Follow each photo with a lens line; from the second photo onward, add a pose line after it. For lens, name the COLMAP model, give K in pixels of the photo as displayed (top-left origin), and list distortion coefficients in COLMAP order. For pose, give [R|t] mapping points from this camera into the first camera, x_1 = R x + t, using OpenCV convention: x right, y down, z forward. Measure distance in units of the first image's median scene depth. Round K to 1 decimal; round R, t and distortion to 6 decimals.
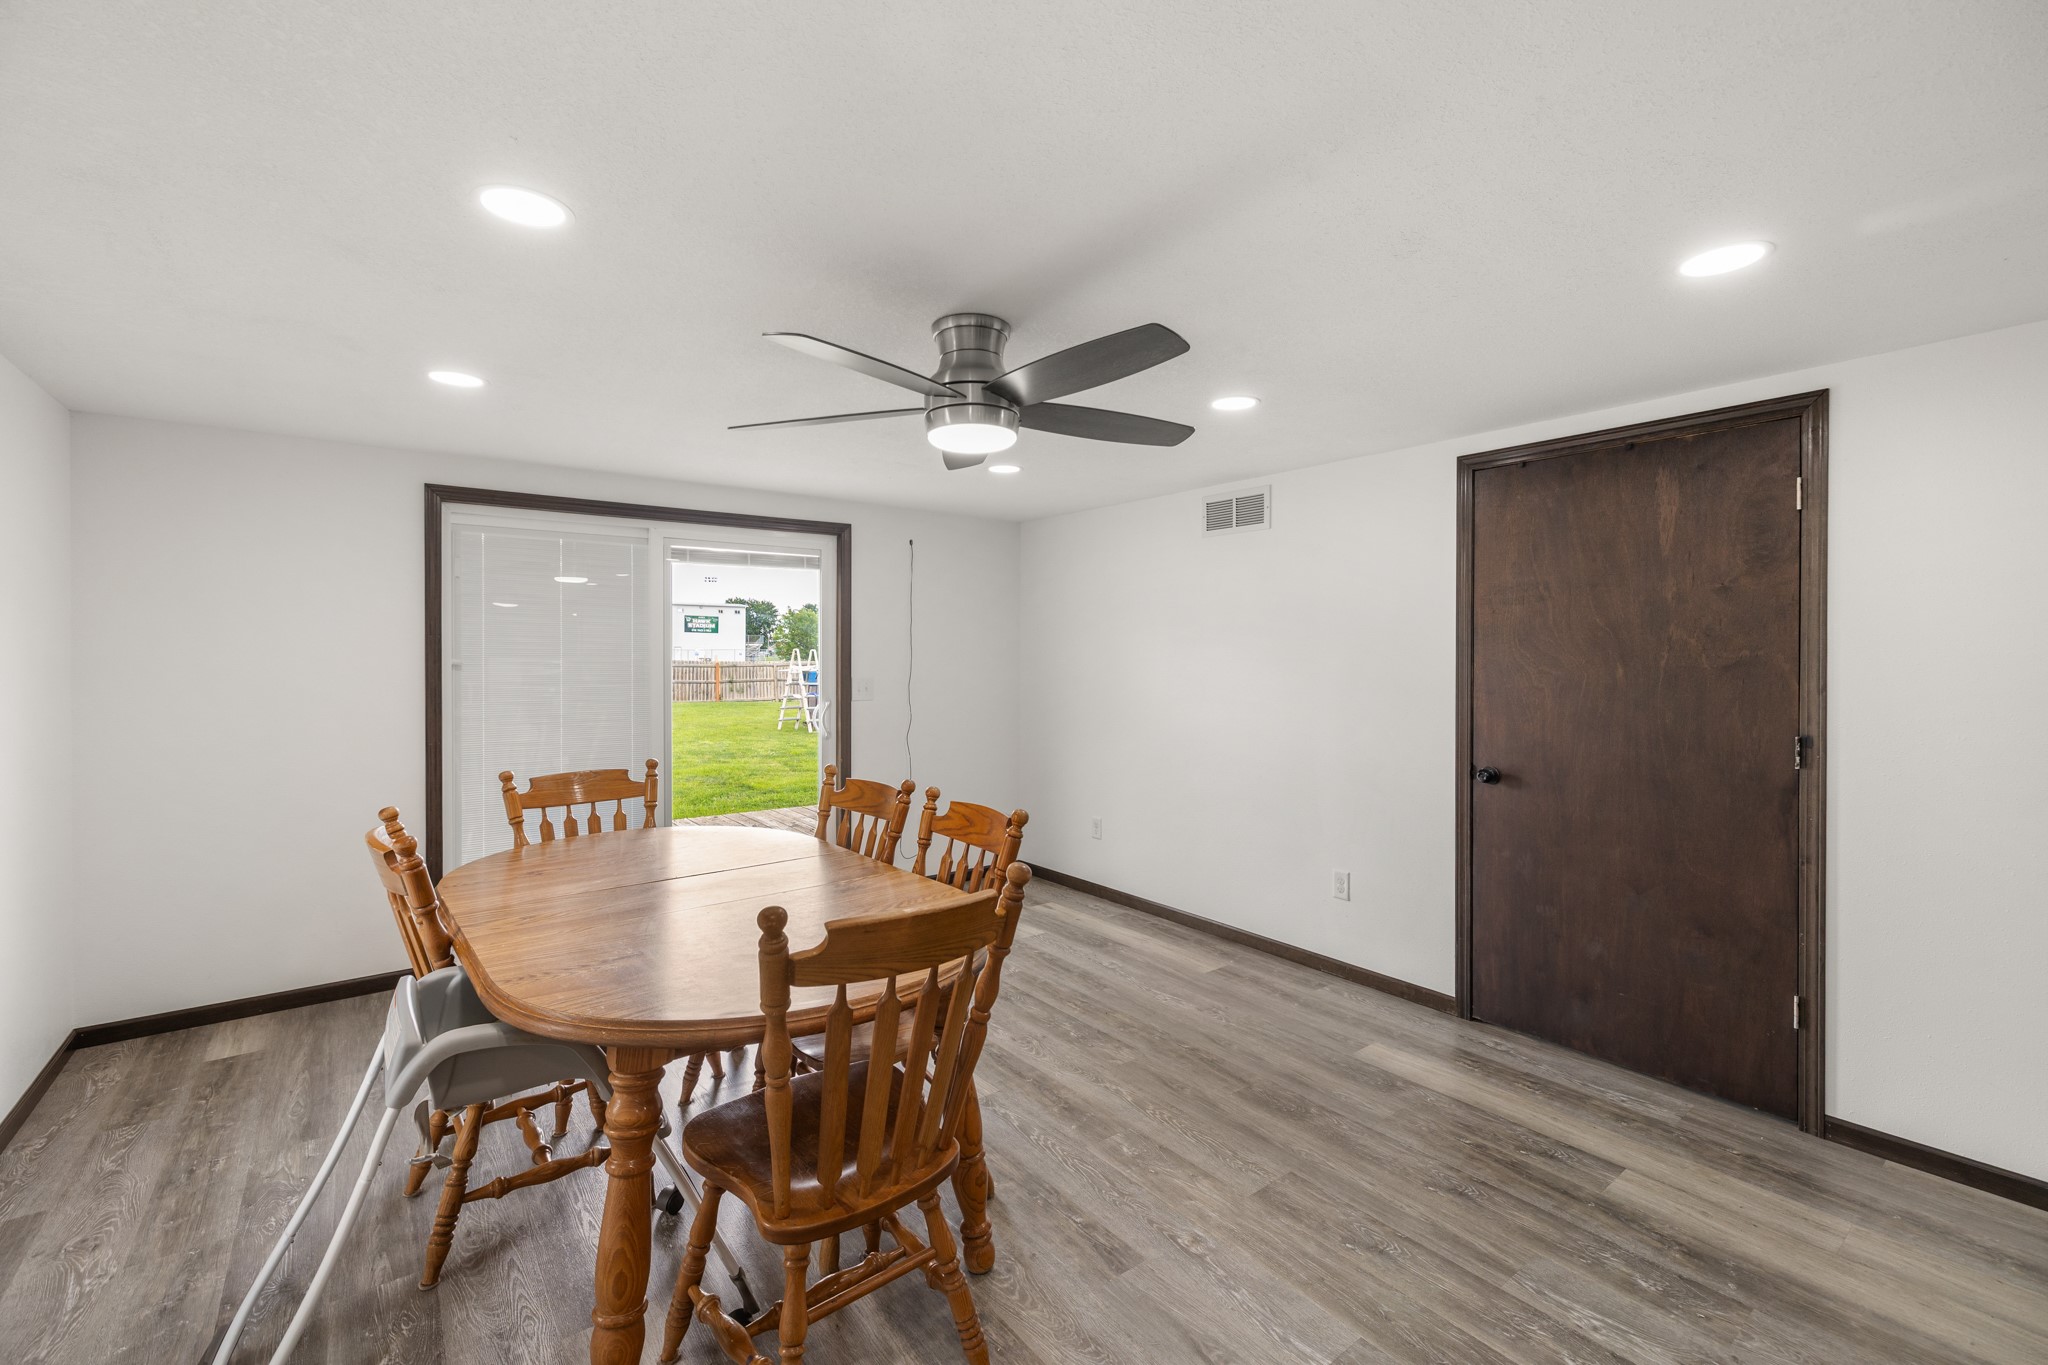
lens RADIAL K [[869.6, 0, 1022.6], [0, 869.6, 658.8], [0, 0, 1]] dist [0.000202, 0.000071]
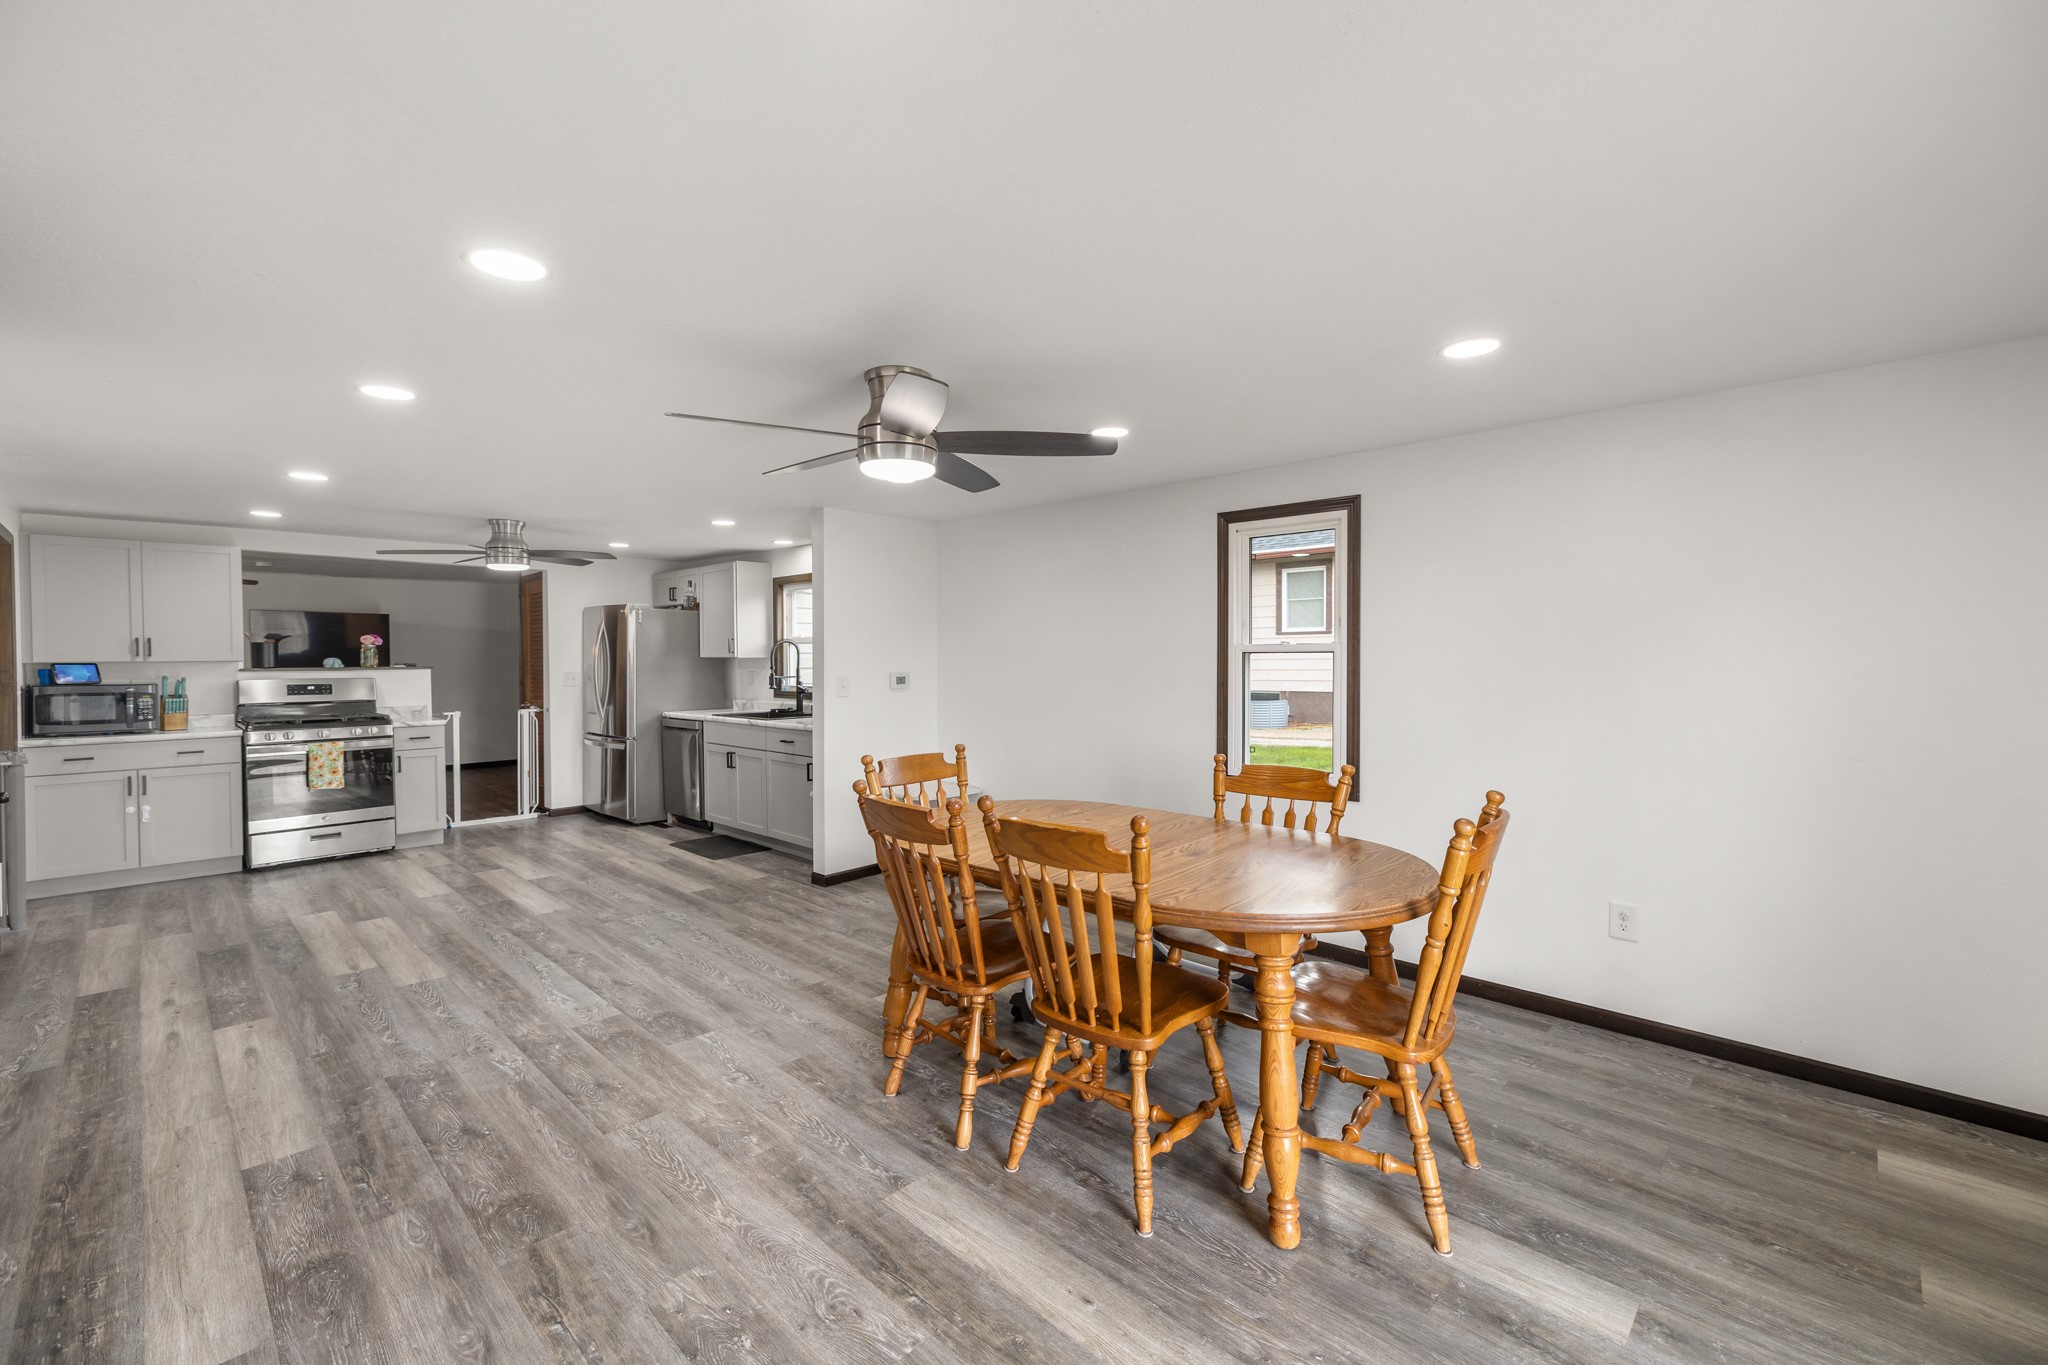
lens RADIAL K [[869.6, 0, 1022.6], [0, 869.6, 658.8], [0, 0, 1]] dist [0.000202, 0.000071]
pose [[-0.990085, 0.003577, -0.140421, -0.051427], [0.002276, 0.999953, 0.009419, -0.006006], [0.140448, 0.009006, -0.990047, 2.055969]]
